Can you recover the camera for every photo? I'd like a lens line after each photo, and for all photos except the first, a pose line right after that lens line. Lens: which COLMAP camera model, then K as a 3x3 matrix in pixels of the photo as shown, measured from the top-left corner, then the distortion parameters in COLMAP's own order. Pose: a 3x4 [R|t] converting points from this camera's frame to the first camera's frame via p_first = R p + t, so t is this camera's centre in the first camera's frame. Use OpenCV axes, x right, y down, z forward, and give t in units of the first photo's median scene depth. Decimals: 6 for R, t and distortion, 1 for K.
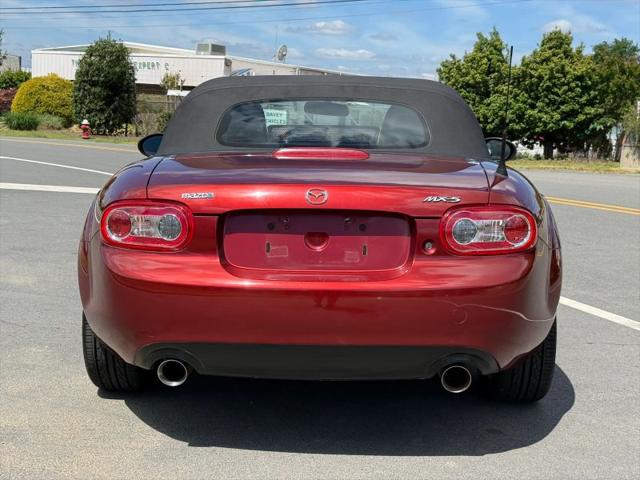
lens RADIAL K [[885.0, 0, 320.0], [0, 885.0, 240.0], [0, 0, 1]] dist [0.216821, -0.533642]
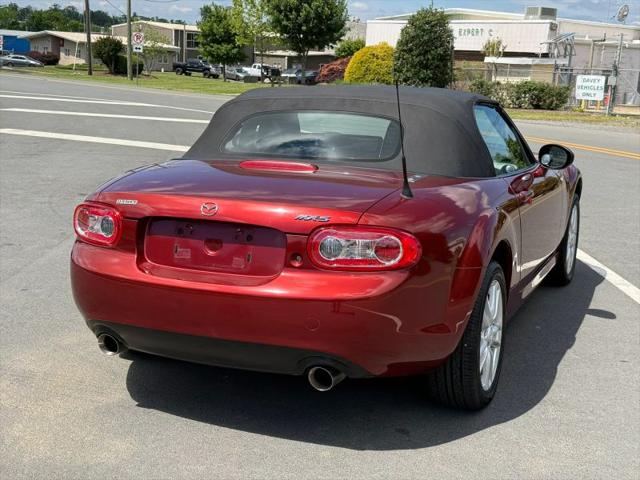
lens RADIAL K [[889.8, 0, 320.4], [0, 889.8, 228.6], [0, 0, 1]] dist [0.209634, -0.495467]
pose [[0.929765, 0.067404, -0.361931, 0.051078], [-0.057574, 0.997622, 0.037888, -0.006986], [0.363624, -0.014389, 0.931435, -0.004104]]
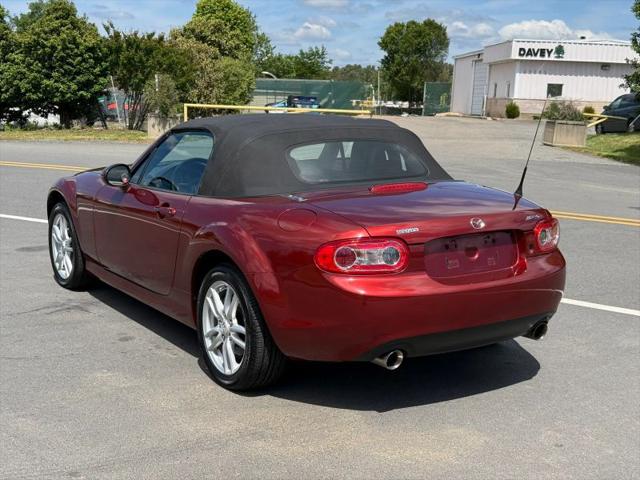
lens RADIAL K [[885.0, 0, 320.0], [0, 885.0, 240.0], [0, 0, 1]] dist [0.216821, -0.533642]
pose [[0.822961, -0.105814, 0.558157, -0.094945], [0.080190, 0.994300, 0.070262, -0.013368], [-0.562410, -0.013065, 0.826755, -0.006651]]
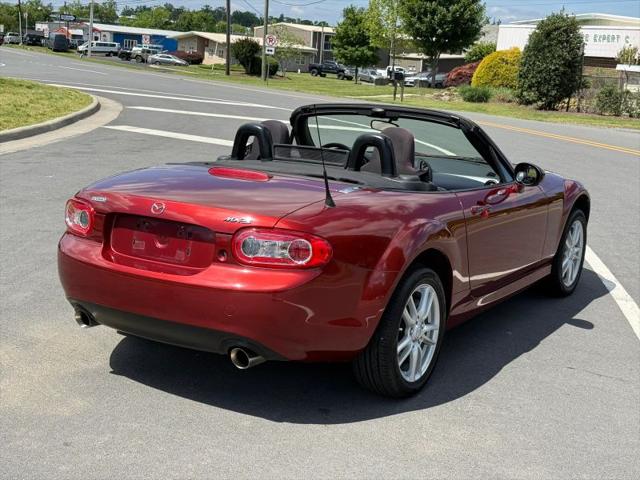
lens RADIAL K [[885.0, 0, 320.0], [0, 885.0, 240.0], [0, 0, 1]] dist [0.216821, -0.533642]
pose [[0.861988, 0.117414, -0.493144, 0.081971], [-0.100490, 0.993079, 0.060795, -0.010011], [0.496869, -0.002848, 0.867821, -0.006838]]
